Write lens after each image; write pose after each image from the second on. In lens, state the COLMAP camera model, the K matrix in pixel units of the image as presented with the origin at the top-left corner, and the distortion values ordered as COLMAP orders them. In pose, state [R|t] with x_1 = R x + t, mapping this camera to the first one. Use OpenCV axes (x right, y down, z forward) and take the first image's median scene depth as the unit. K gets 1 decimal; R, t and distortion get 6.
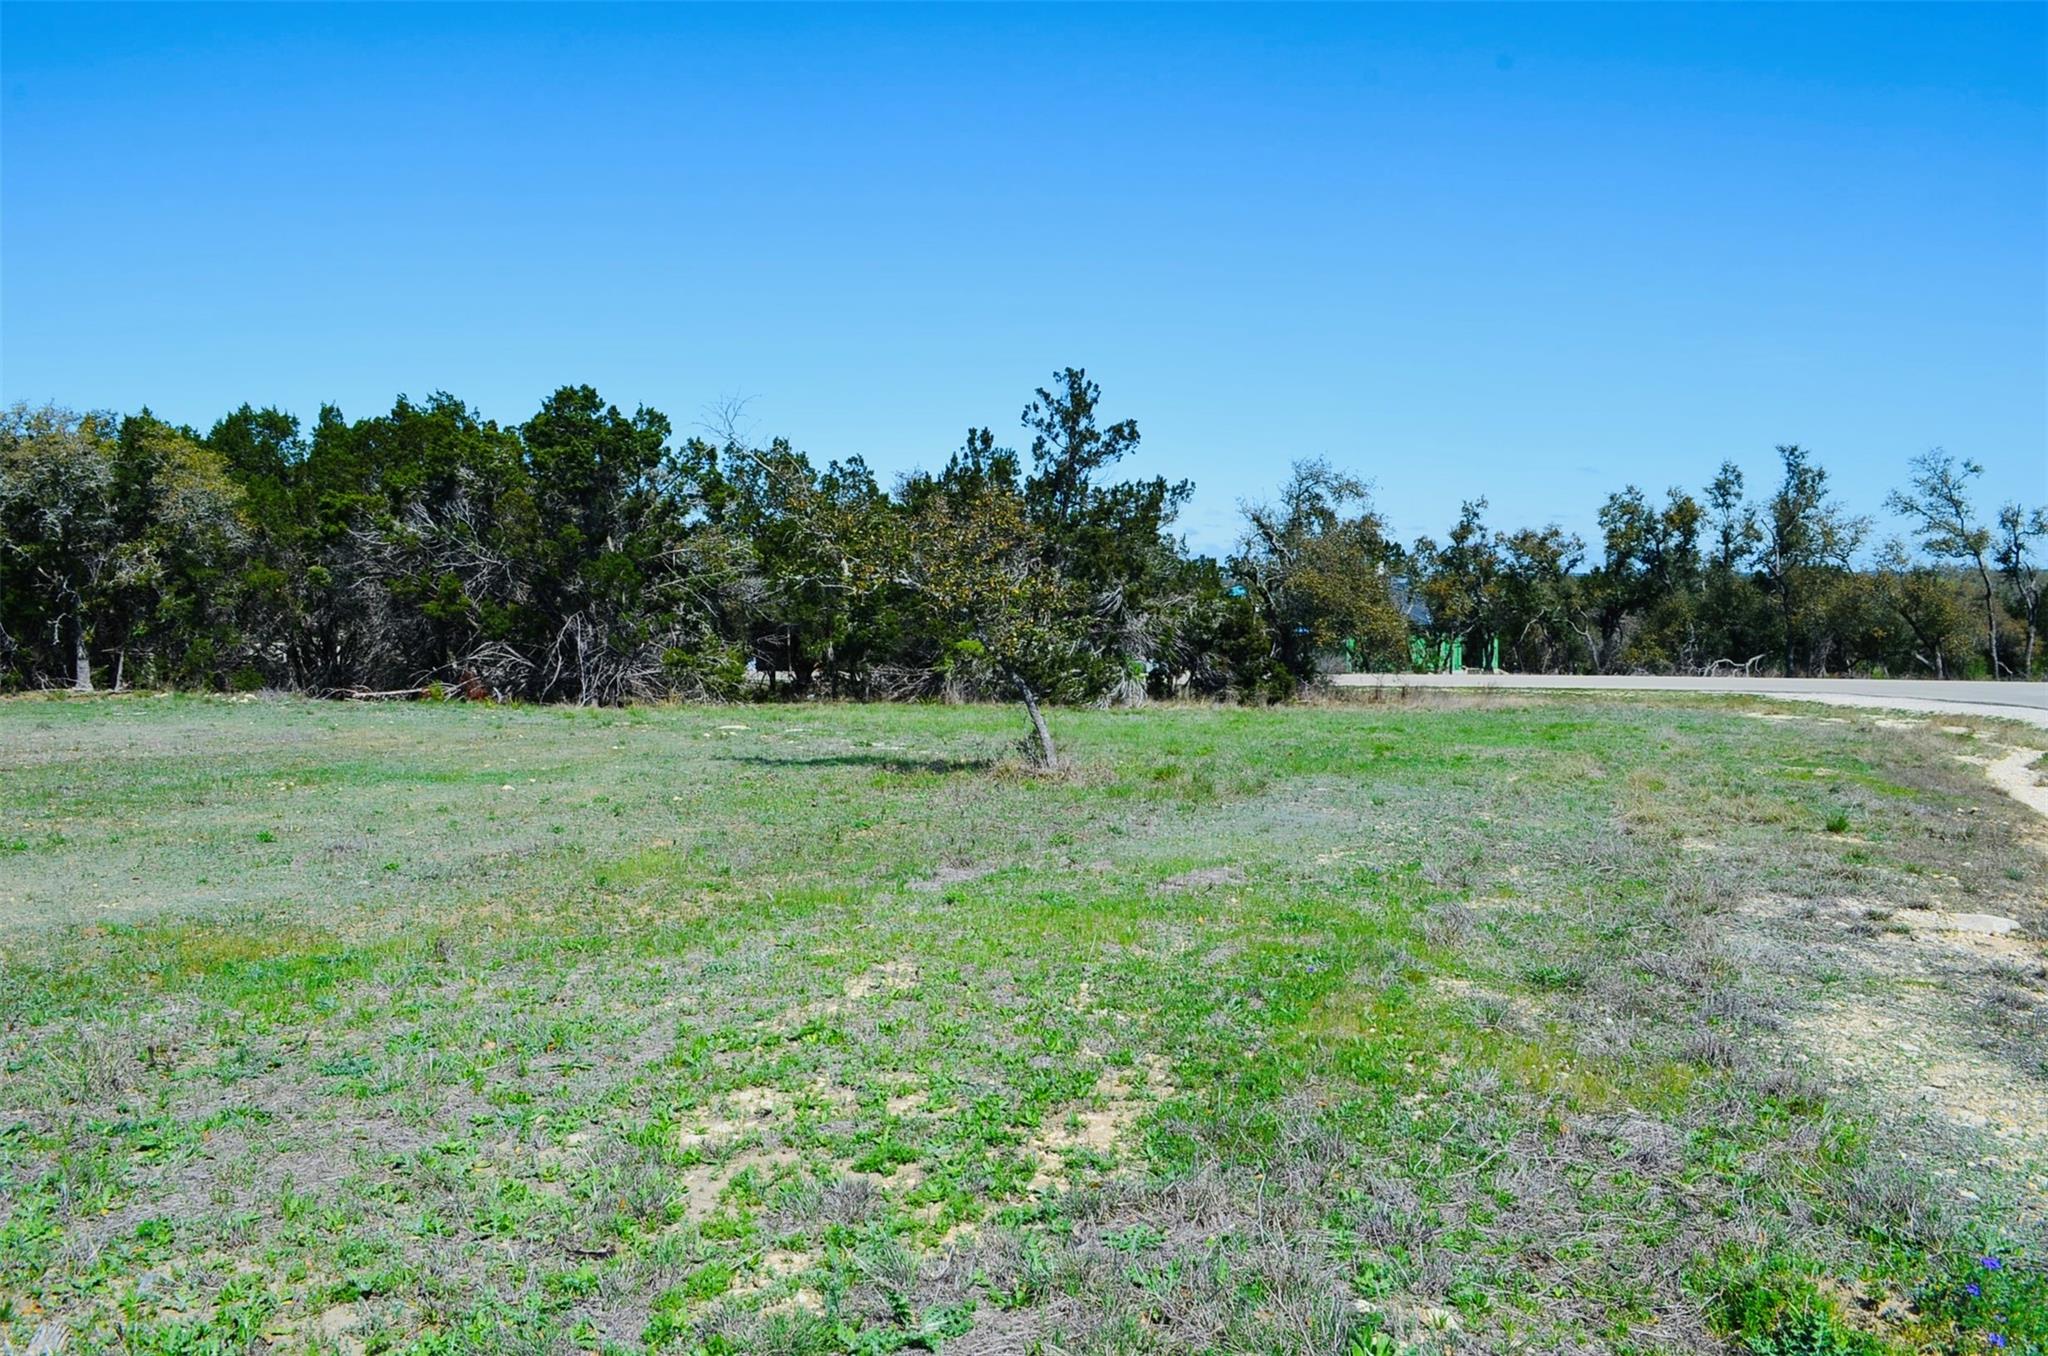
lens RADIAL K [[1604.4, 0, 1038.8], [0, 1604.4, 683.7], [0, 0, 1]] dist [-0.087755, 0.015042]
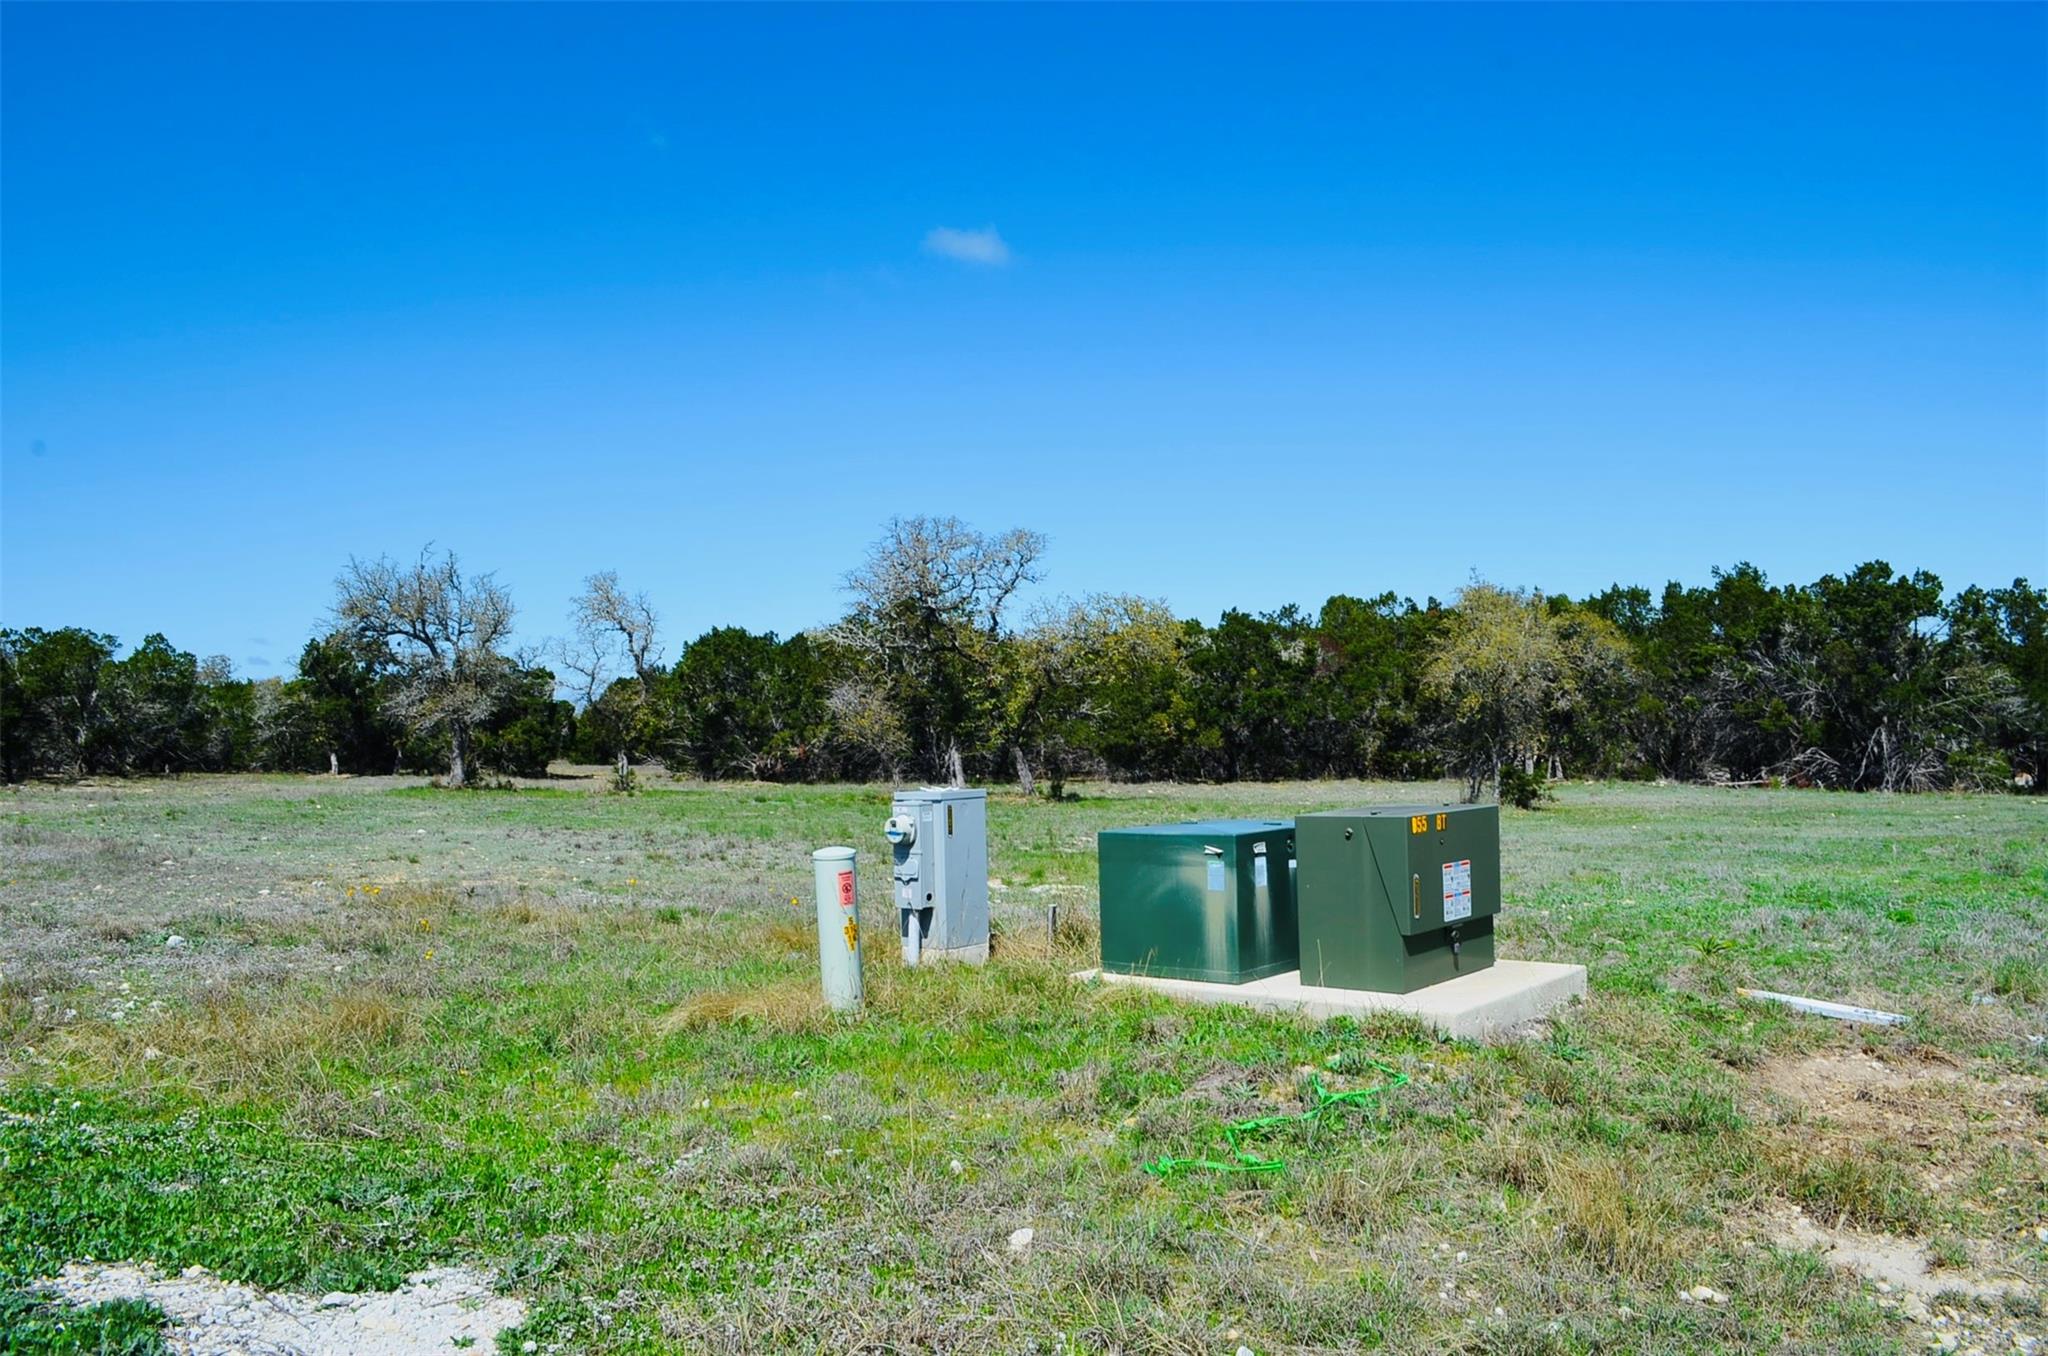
lens RADIAL K [[1604.4, 0, 1038.8], [0, 1604.4, 683.7], [0, 0, 1]] dist [-0.087755, 0.015042]
pose [[0.773633, -0.027340, -0.633044, 0.007300], [-0.018160, 0.997702, -0.065282, 0.021160], [0.633374, 0.062001, 0.771358, -0.517666]]
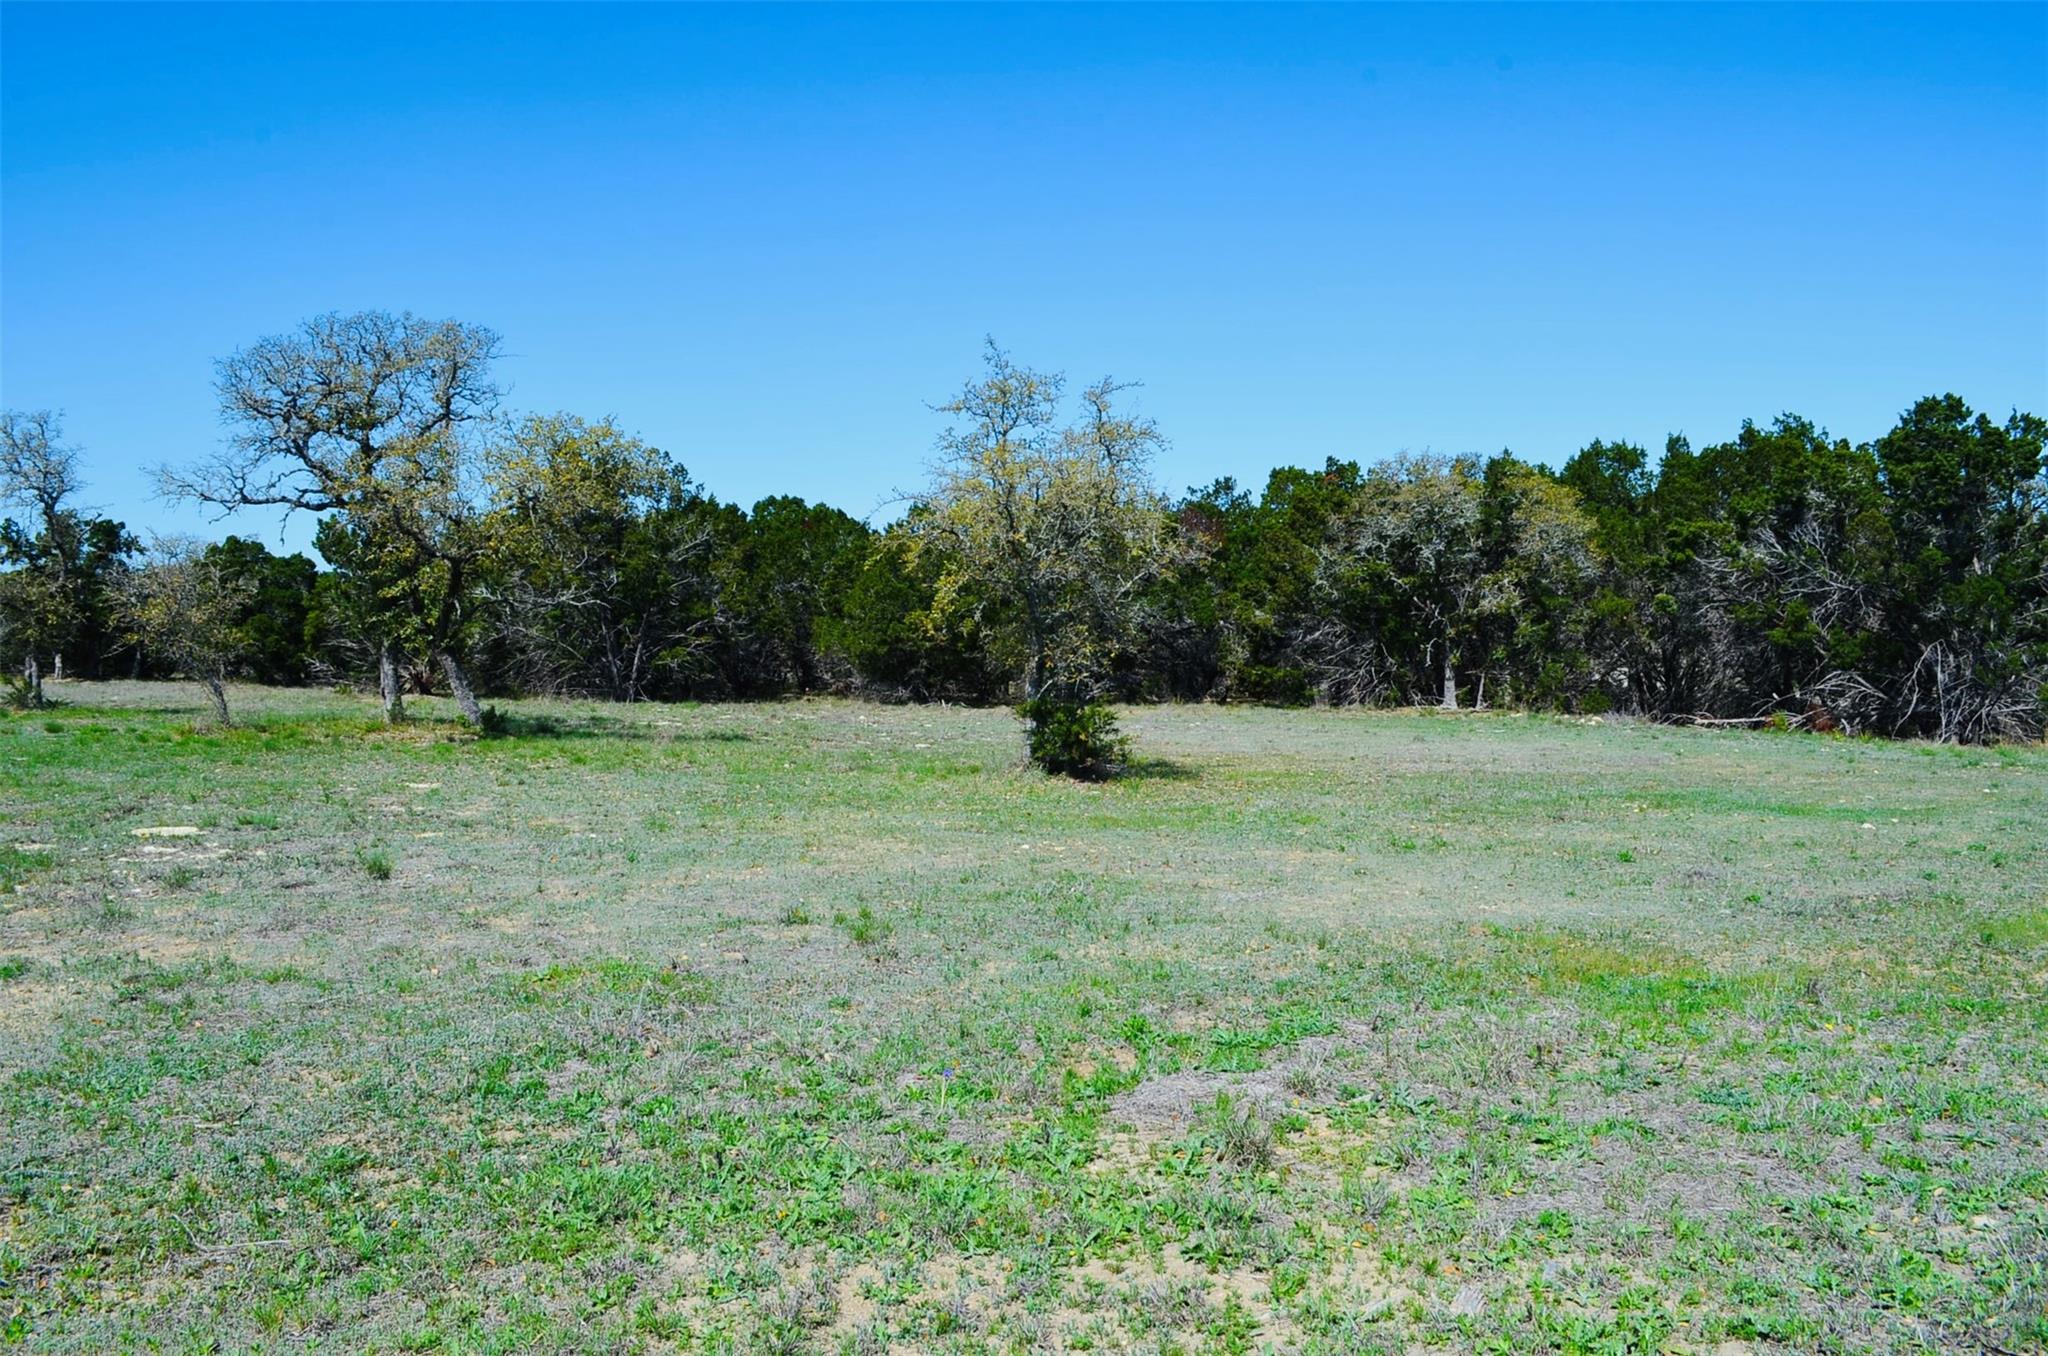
lens RADIAL K [[1604.4, 0, 1038.8], [0, 1604.4, 683.7], [0, 0, 1]] dist [-0.087755, 0.015042]
pose [[0.698184, 0.021275, -0.715602, -0.006475], [-0.033368, 0.999439, -0.002843, -0.000064], [0.715140, 0.025864, 0.698502, -0.002008]]
